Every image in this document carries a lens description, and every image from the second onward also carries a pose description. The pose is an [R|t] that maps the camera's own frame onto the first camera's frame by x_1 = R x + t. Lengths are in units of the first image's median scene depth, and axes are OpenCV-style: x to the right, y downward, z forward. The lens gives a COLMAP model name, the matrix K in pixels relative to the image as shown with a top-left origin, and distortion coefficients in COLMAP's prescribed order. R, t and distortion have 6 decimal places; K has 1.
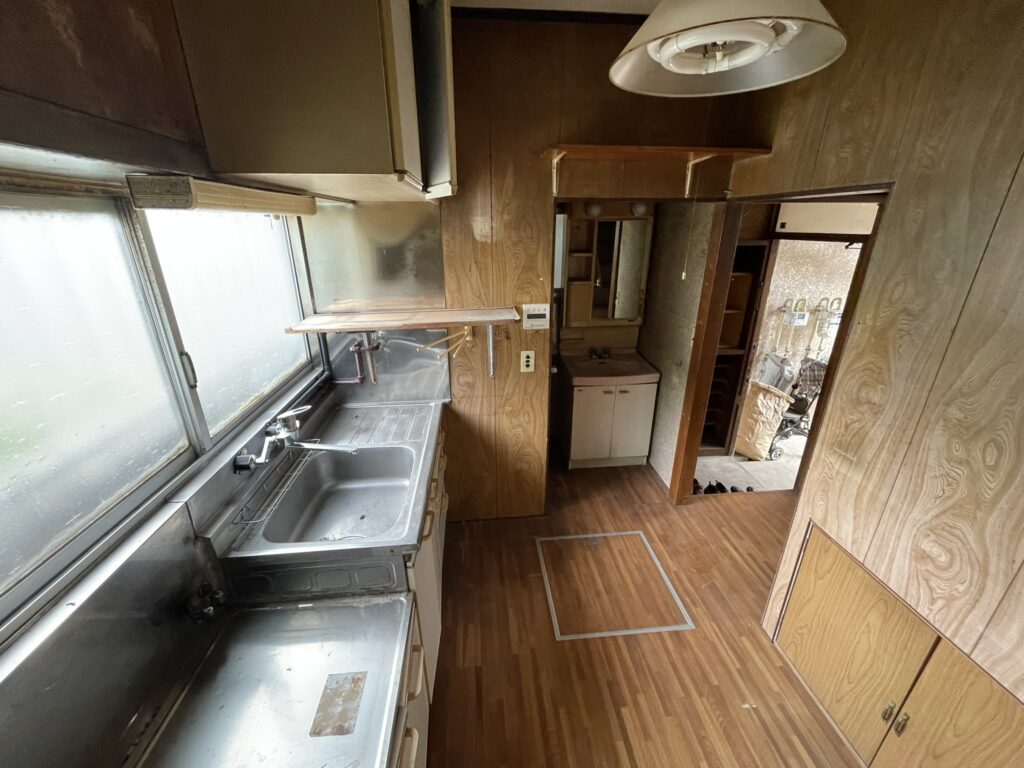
lens RADIAL K [[413.1, 0, 511.5], [0, 413.1, 383.0], [0, 0, 1]] dist [-0.003388, 0.000474]
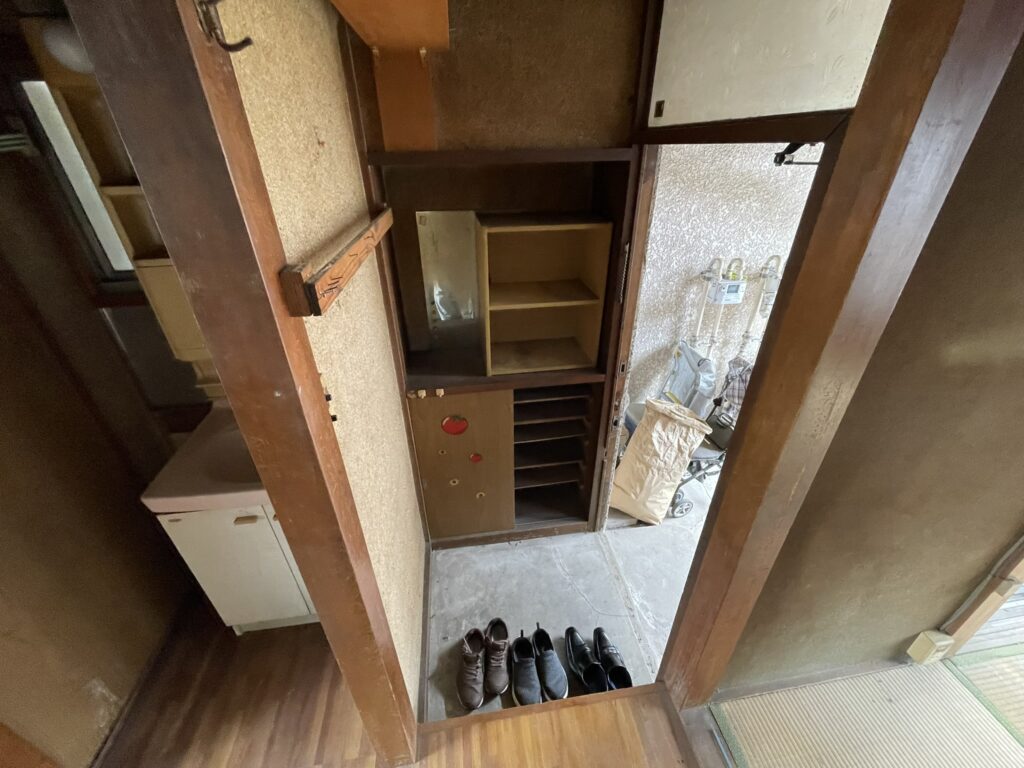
lens RADIAL K [[413.1, 0, 513.8], [0, 413.1, 384.4], [0, 0, 1]] dist [-0.003388, 0.000474]
pose [[0.998557, -0.032451, 0.042785, 0.363028], [0.025272, 0.986993, 0.158767, -0.131306], [-0.047380, -0.157456, 0.986389, 0.411217]]
